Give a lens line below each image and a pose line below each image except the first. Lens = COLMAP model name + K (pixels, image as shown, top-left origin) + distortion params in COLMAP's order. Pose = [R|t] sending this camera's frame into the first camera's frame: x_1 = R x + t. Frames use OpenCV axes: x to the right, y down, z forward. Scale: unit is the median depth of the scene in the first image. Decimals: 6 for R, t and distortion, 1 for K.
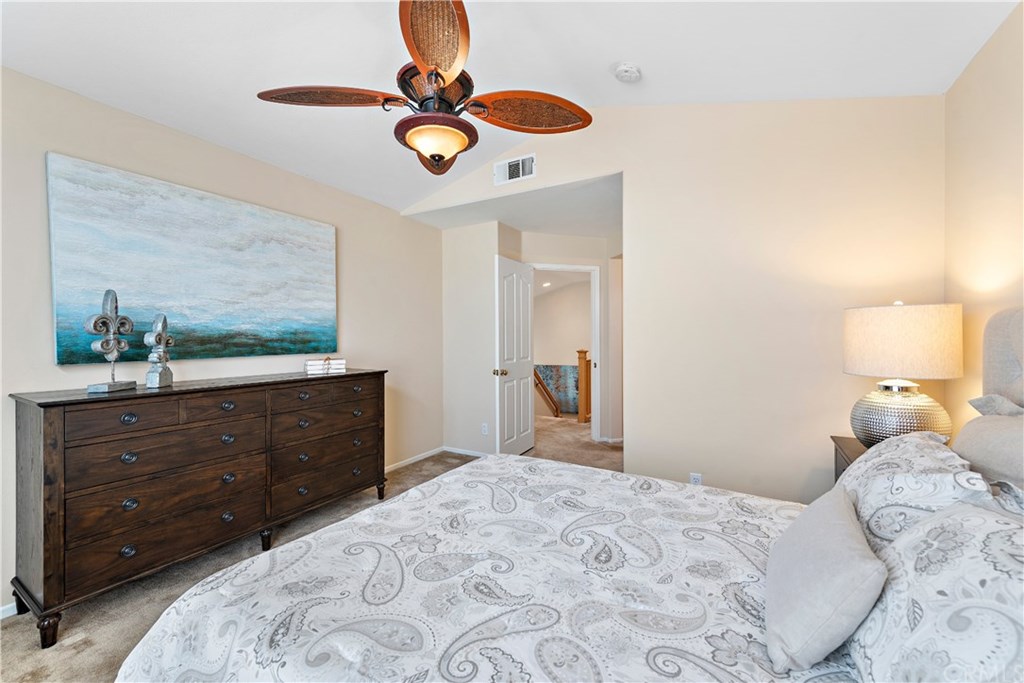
lens RADIAL K [[401.9, 0, 514.0], [0, 401.9, 337.8], [0, 0, 1]] dist [0.001376, -0.000194]
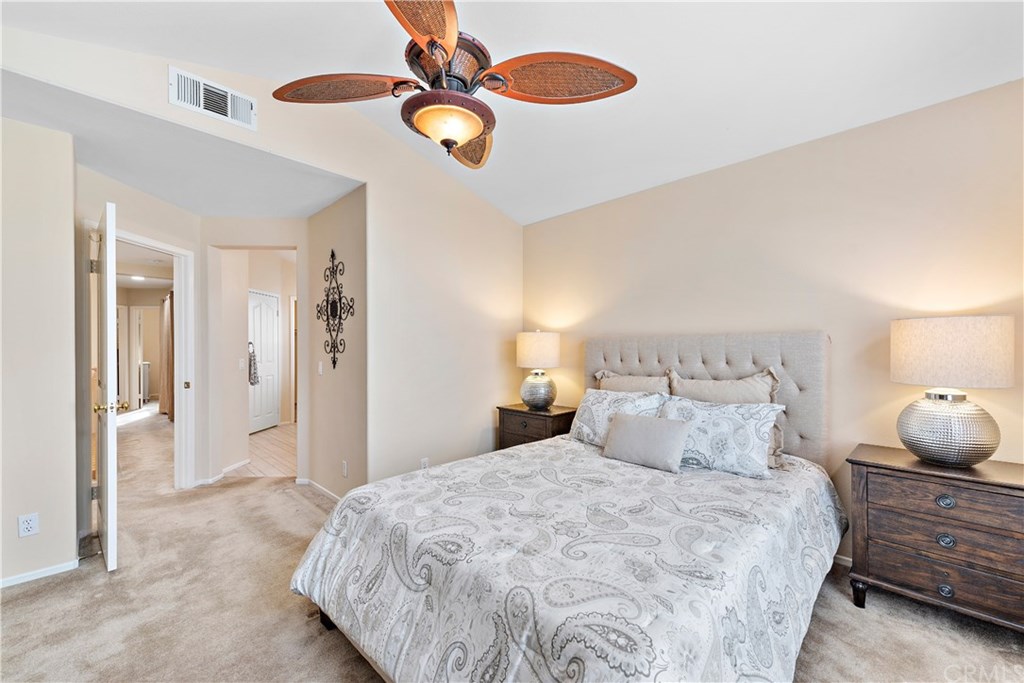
lens RADIAL K [[407.1, 0, 513.5], [0, 407.1, 348.4], [0, 0, 1]] dist [0.001218, -0.000100]
pose [[0.252118, 0.001819, 0.967695, -1.090321], [0.001506, 0.999996, -0.002272, 0.007916], [-0.967695, 0.002030, 0.252114, 0.682909]]
